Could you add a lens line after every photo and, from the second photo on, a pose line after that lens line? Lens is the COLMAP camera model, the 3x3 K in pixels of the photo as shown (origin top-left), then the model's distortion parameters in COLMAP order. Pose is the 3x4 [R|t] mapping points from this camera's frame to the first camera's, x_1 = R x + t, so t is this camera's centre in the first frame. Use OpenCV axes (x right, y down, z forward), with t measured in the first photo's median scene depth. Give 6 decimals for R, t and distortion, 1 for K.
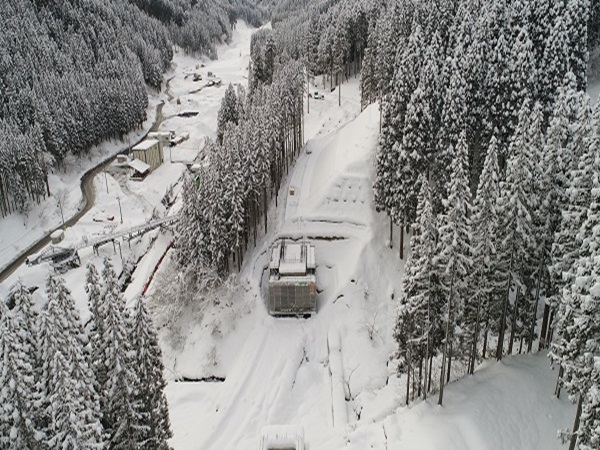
lens RADIAL K [[420.7, 0, 302.5], [0, 420.7, 218.9], [0, 0, 1]] dist [-0.002340, -0.002143]
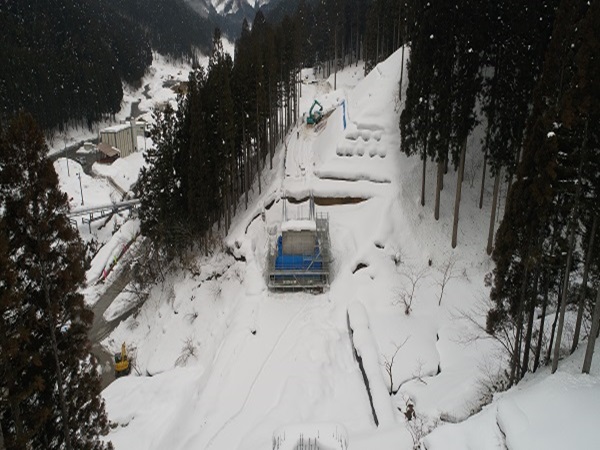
lens RADIAL K [[421.5, 0, 301.8], [0, 421.5, 229.9], [0, 0, 1]] dist [0.001422, 0.004427]
pose [[0.998923, 0.010227, 0.045259, -0.044168], [-0.008484, 0.999221, -0.038536, 0.131003], [-0.045618, 0.038111, 0.998232, 0.208747]]
